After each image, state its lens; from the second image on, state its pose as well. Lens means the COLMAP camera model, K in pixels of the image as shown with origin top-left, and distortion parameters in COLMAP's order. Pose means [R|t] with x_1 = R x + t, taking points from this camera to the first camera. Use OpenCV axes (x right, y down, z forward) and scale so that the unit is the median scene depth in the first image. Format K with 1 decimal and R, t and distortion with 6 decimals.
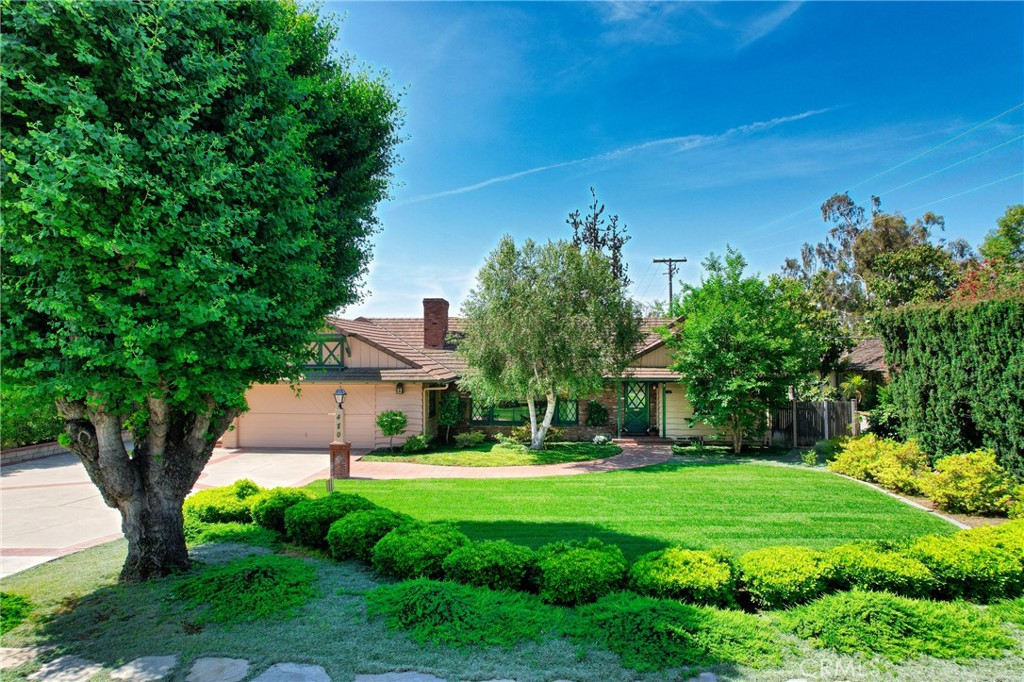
lens RADIAL K [[656.2, 0, 512.0], [0, 656.2, 341.0], [0, 0, 1]] dist [-0.083661, 0.075625]
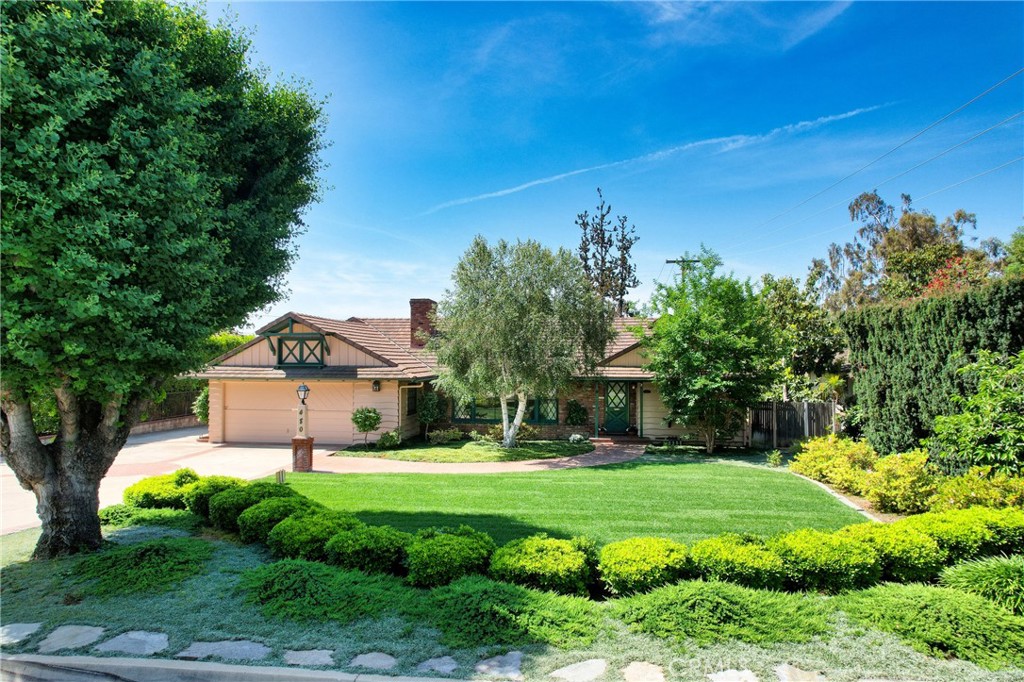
lens RADIAL K [[656.2, 0, 512.0], [0, 656.2, 341.0], [0, 0, 1]] dist [-0.083661, 0.075625]
pose [[0.998616, 0.001671, -0.052573, 0.222777], [-0.001827, 0.999994, -0.002924, 0.009992], [0.052568, 0.003016, 0.998613, -0.030867]]
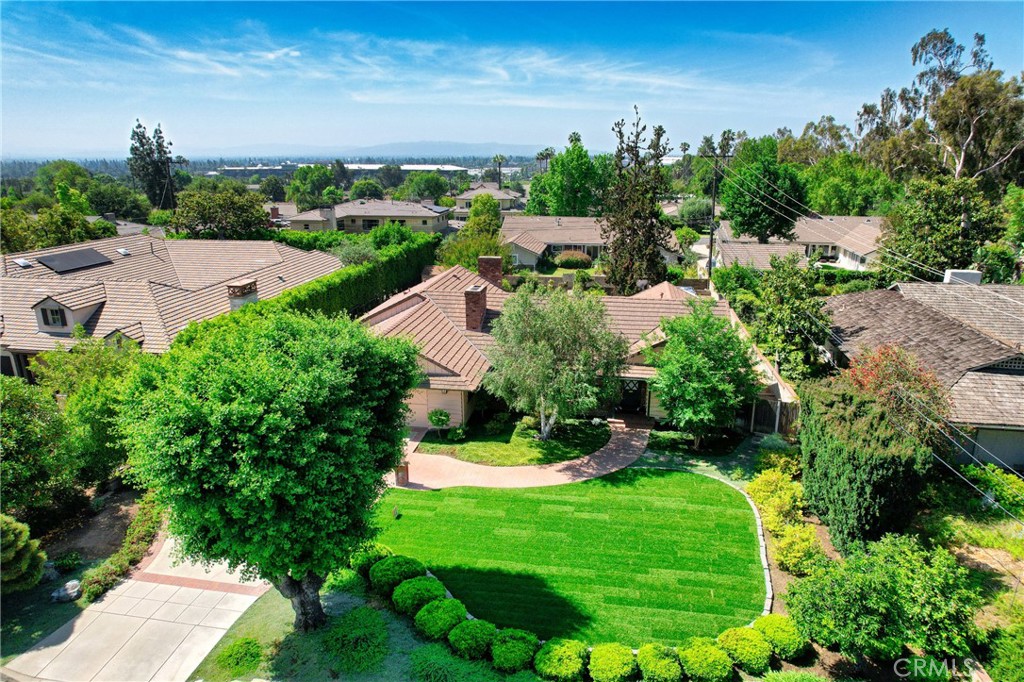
lens RADIAL K [[656.2, 0, 512.0], [0, 656.2, 341.0], [0, 0, 1]] dist [-0.083661, 0.075625]
pose [[0.994149, 0.030639, -0.103581, 0.241015], [0.002614, 0.951822, 0.306641, -1.020045], [0.107986, -0.305118, 0.946172, -0.536505]]
